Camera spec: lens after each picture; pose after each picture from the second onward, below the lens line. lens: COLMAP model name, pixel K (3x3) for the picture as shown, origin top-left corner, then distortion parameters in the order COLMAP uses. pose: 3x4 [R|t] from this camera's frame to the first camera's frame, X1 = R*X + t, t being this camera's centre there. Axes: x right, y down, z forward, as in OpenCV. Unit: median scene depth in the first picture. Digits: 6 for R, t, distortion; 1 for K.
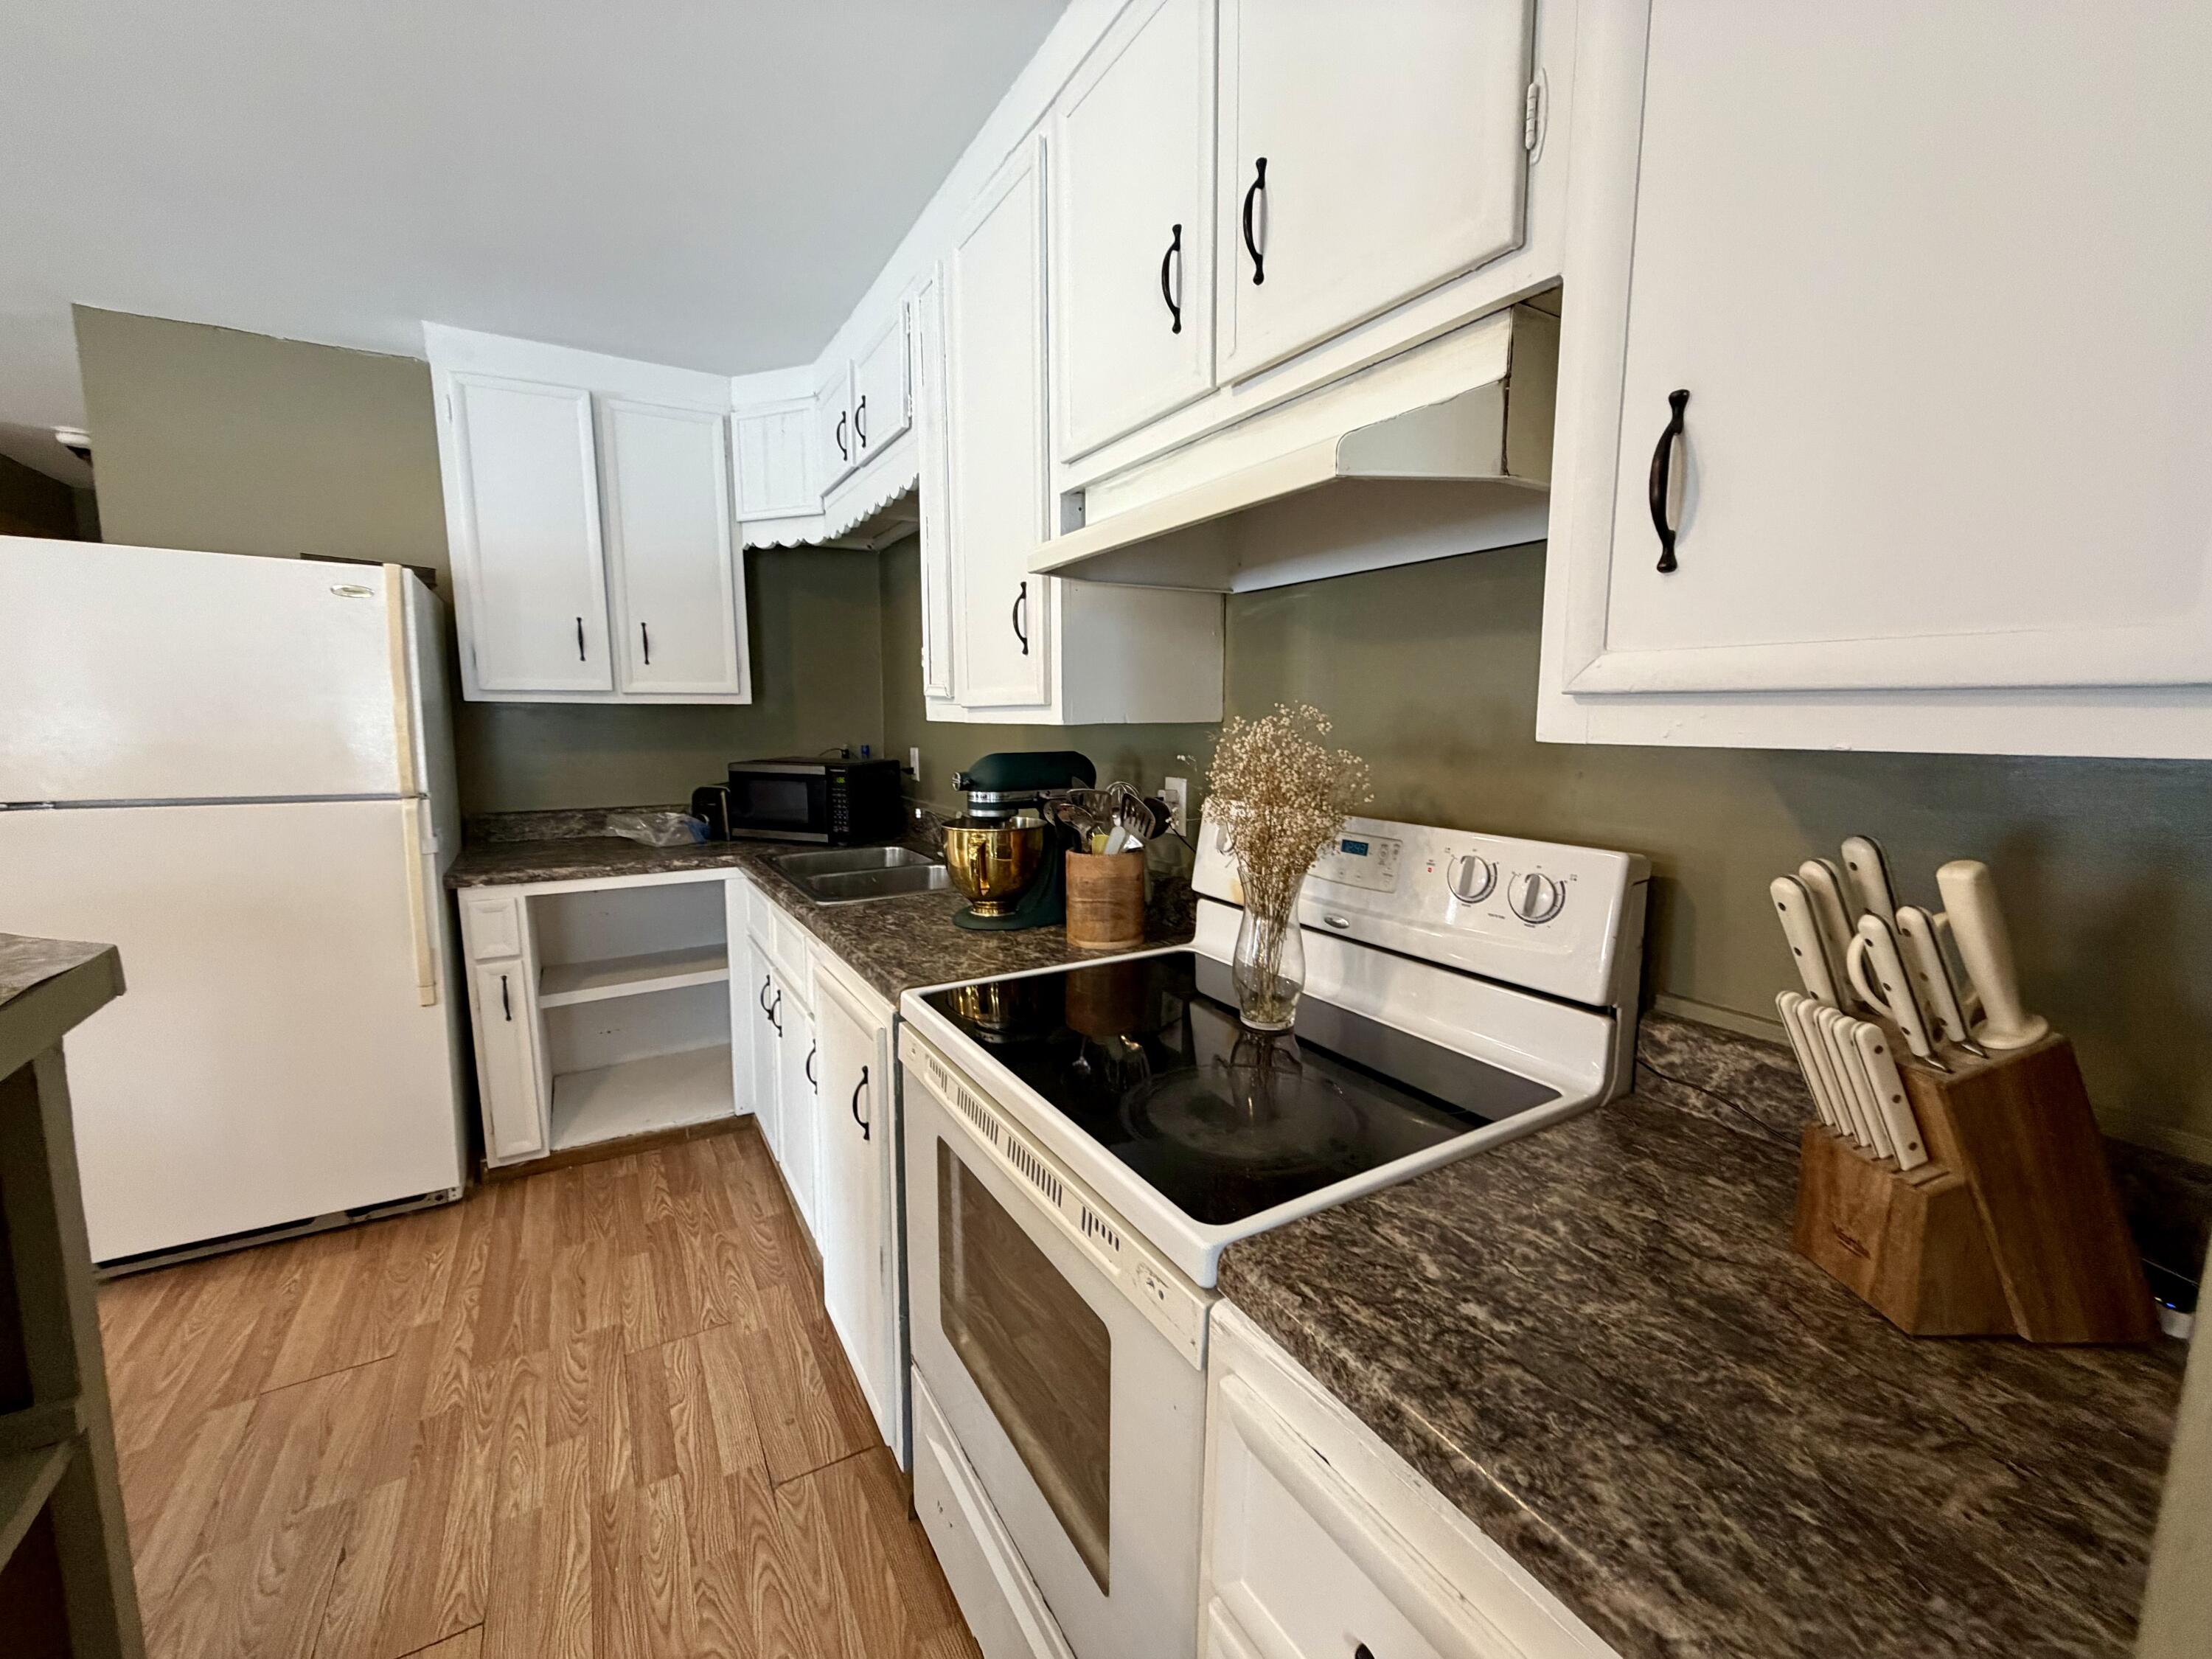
lens RADIAL K [[880.8, 0, 1099.3], [0, 880.8, 828.7], [0, 0, 1]] dist [0.000041, 0.000310]
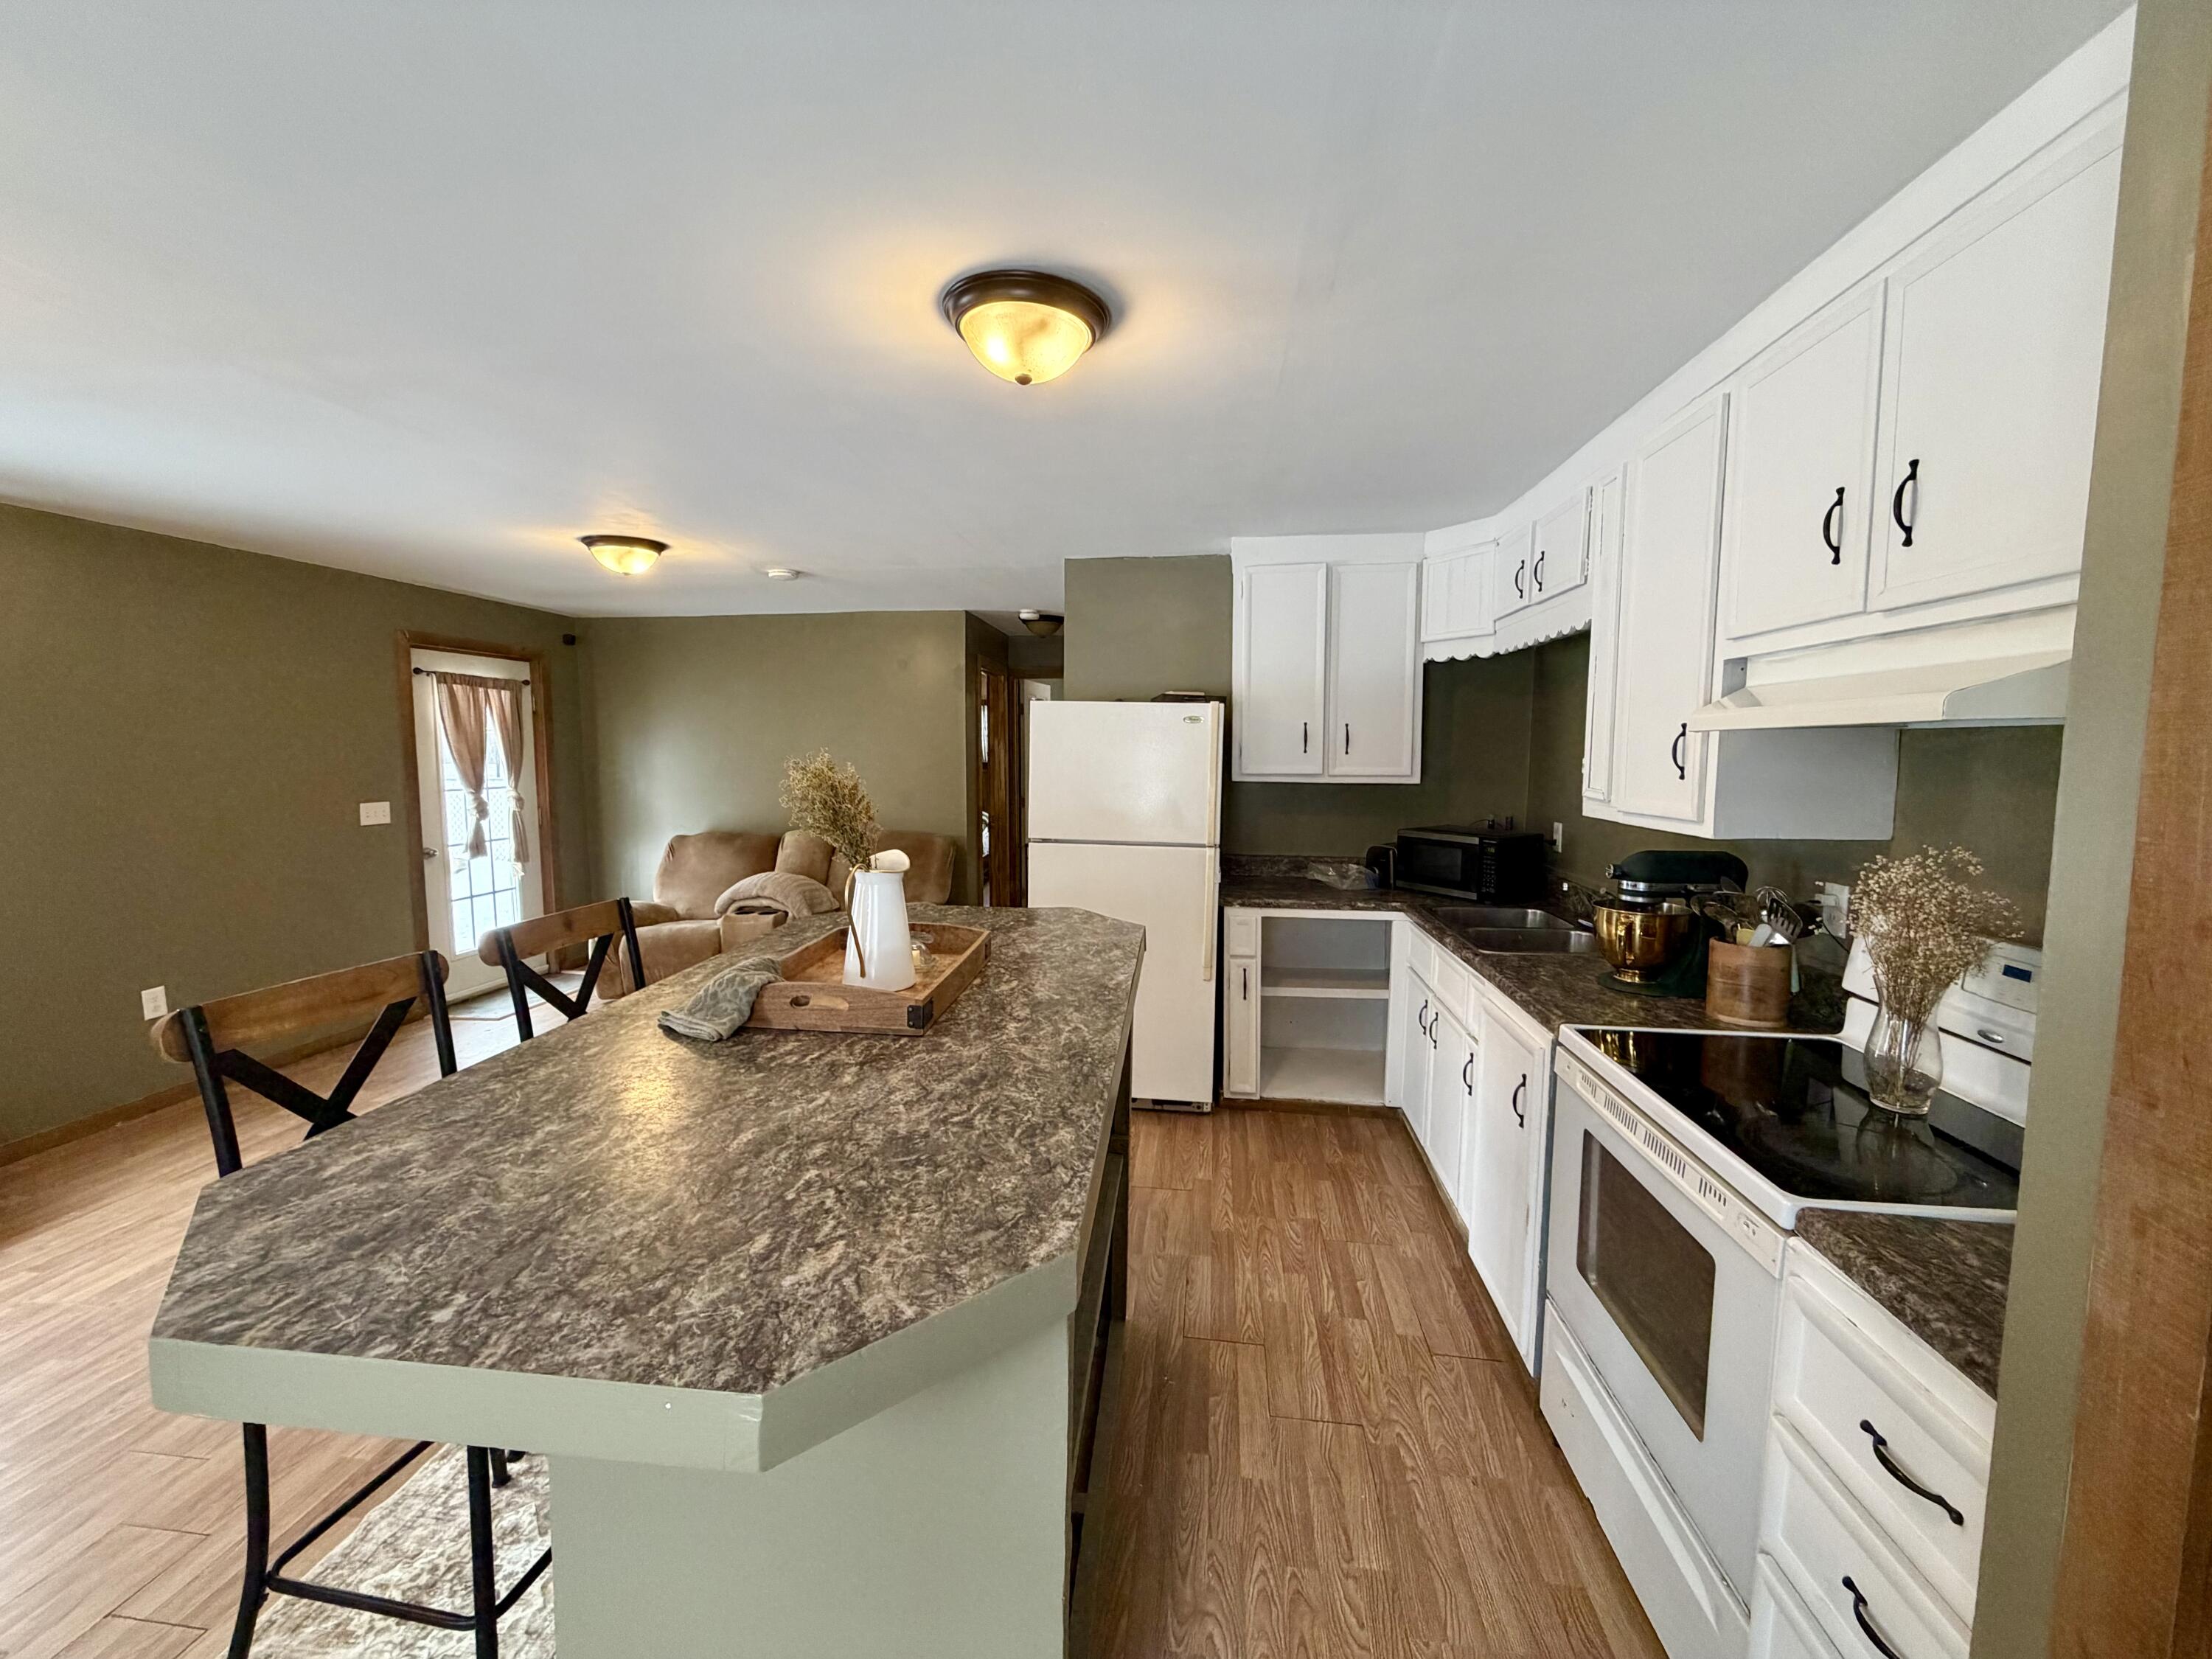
lens RADIAL K [[880.8, 0, 1102.0], [0, 880.8, 827.1], [0, 0, 1]] dist [0.000041, 0.000310]
pose [[0.790131, 0.056028, -0.610372, 0.032616], [-0.082538, 0.996469, -0.015377, -0.040354], [0.607356, 0.062529, 0.791965, -0.486666]]
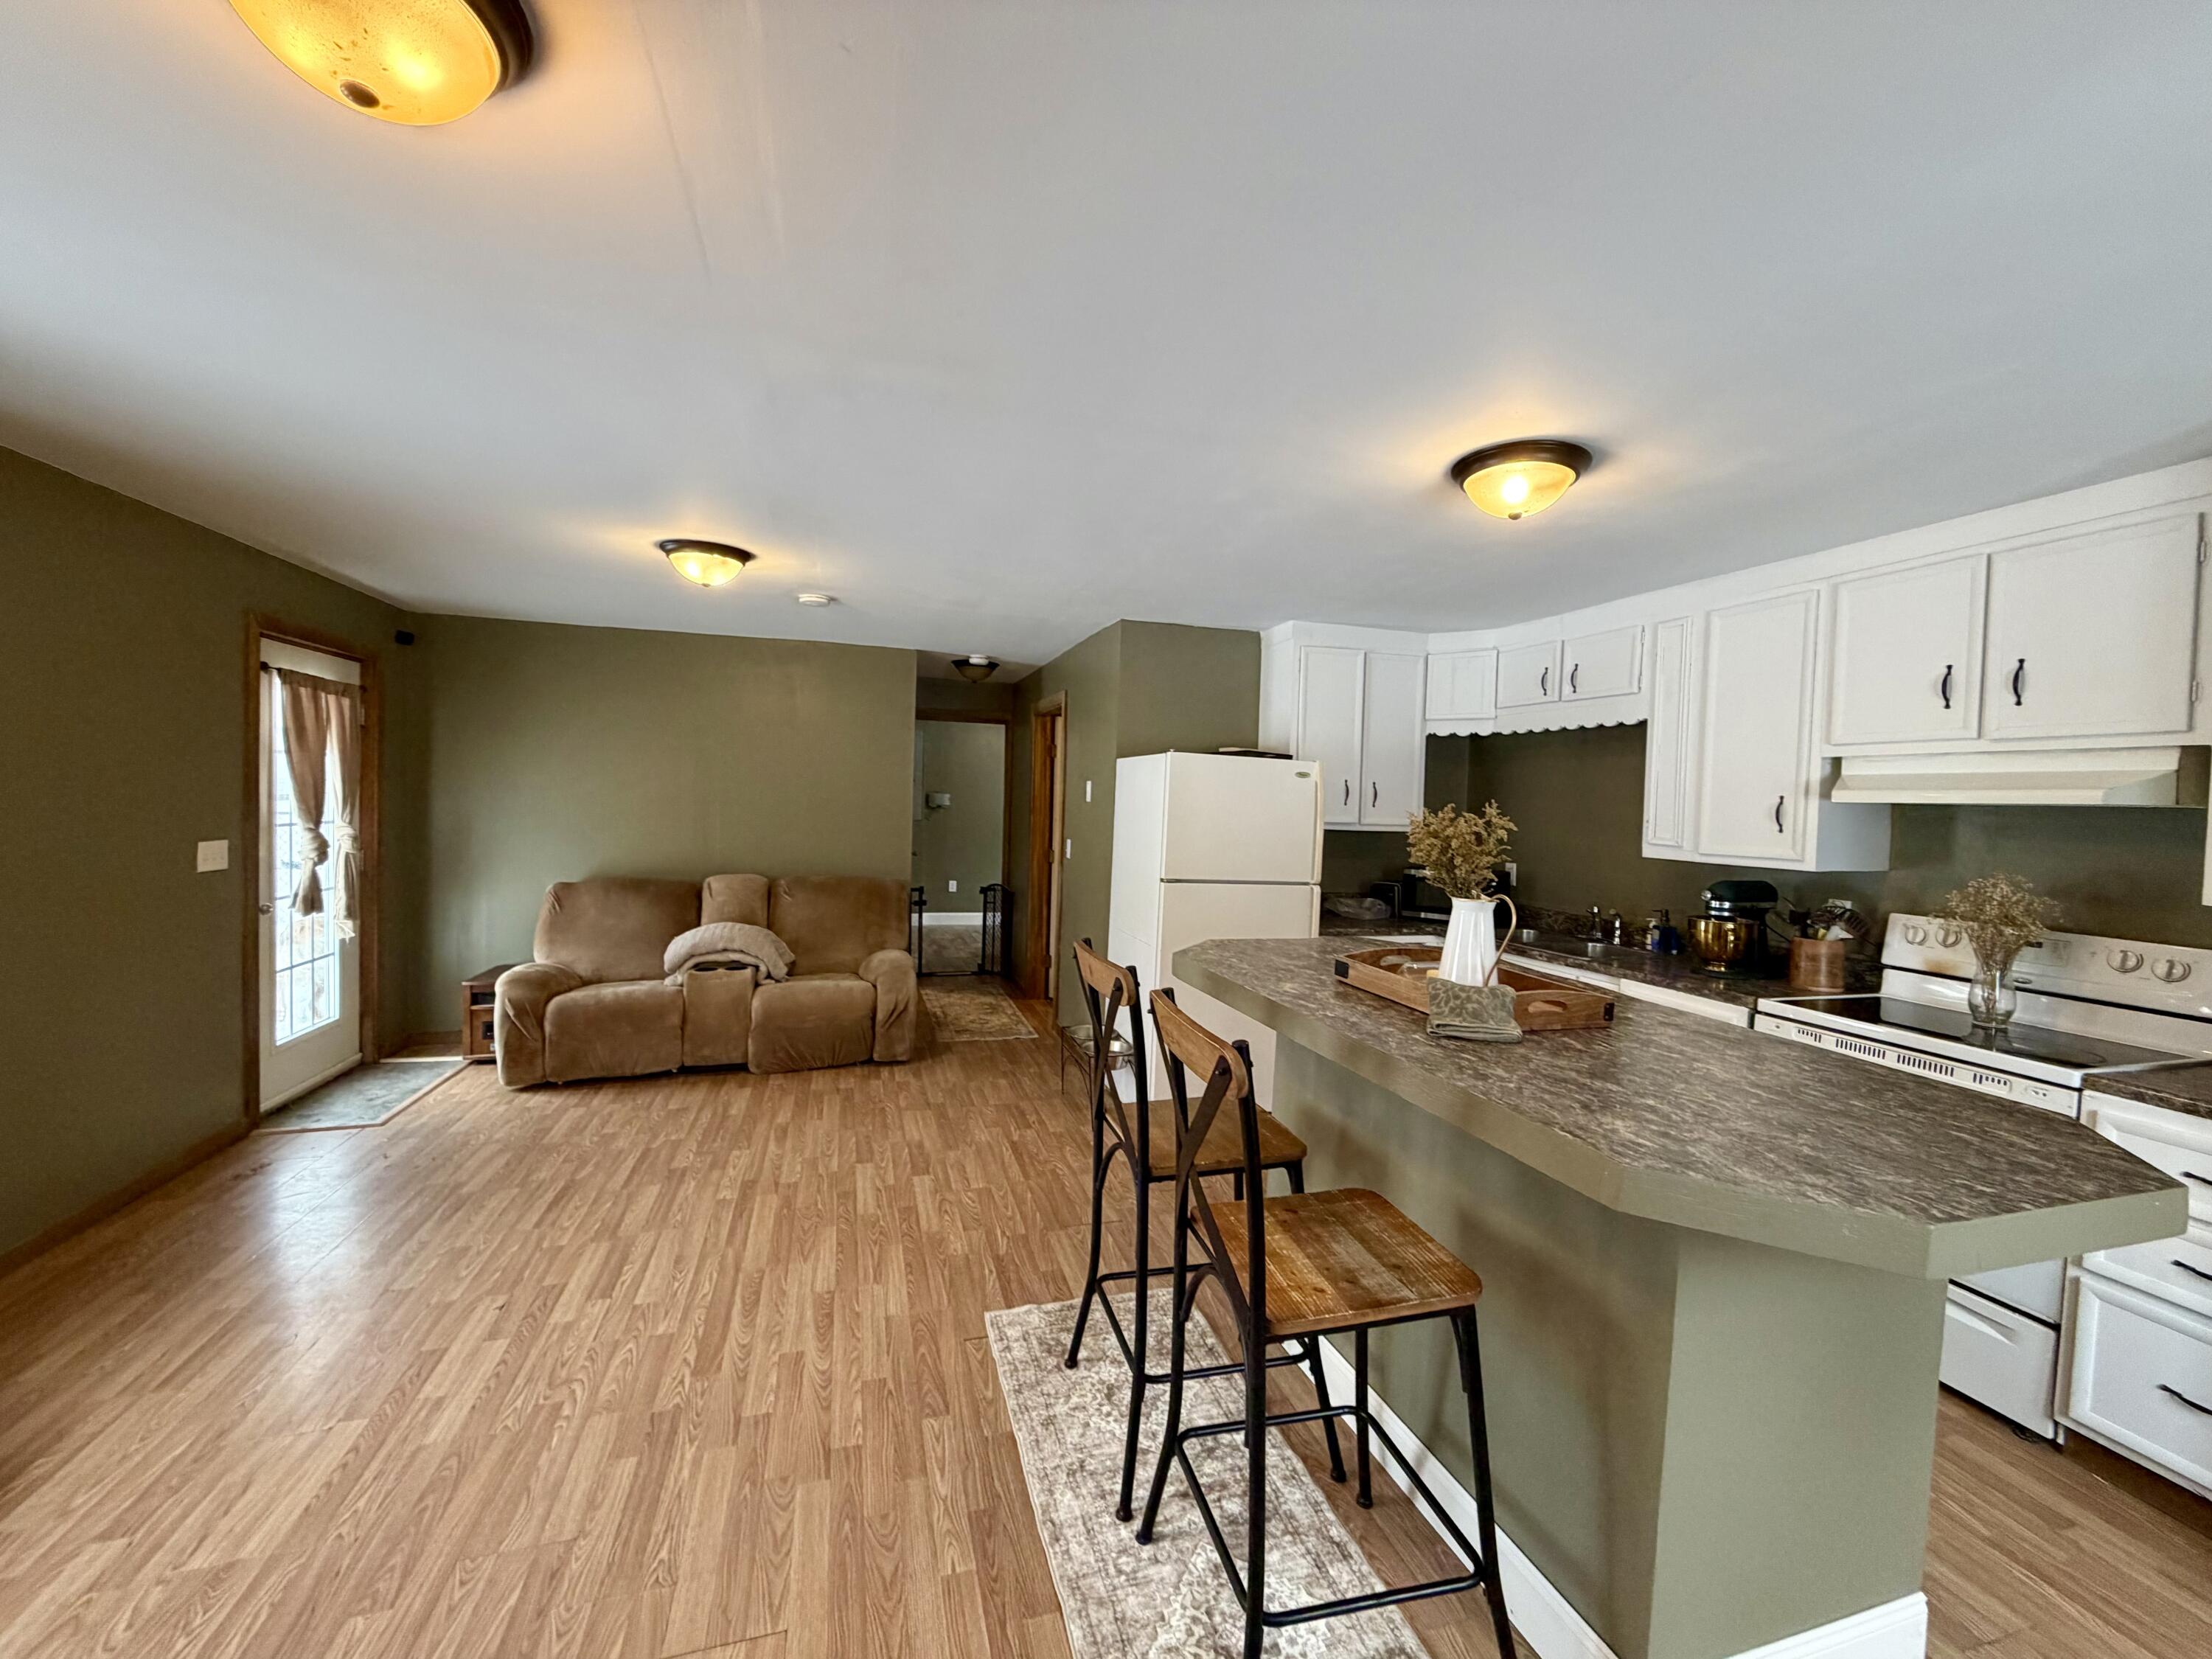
lens RADIAL K [[880.8, 0, 1105.6], [0, 880.8, 826.0], [0, 0, 1]] dist [0.000041, 0.000310]
pose [[0.968915, 0.037517, -0.244531, -1.009198], [-0.062957, 0.993285, -0.097063, 0.064532], [0.239247, 0.109441, 0.964771, -1.167419]]
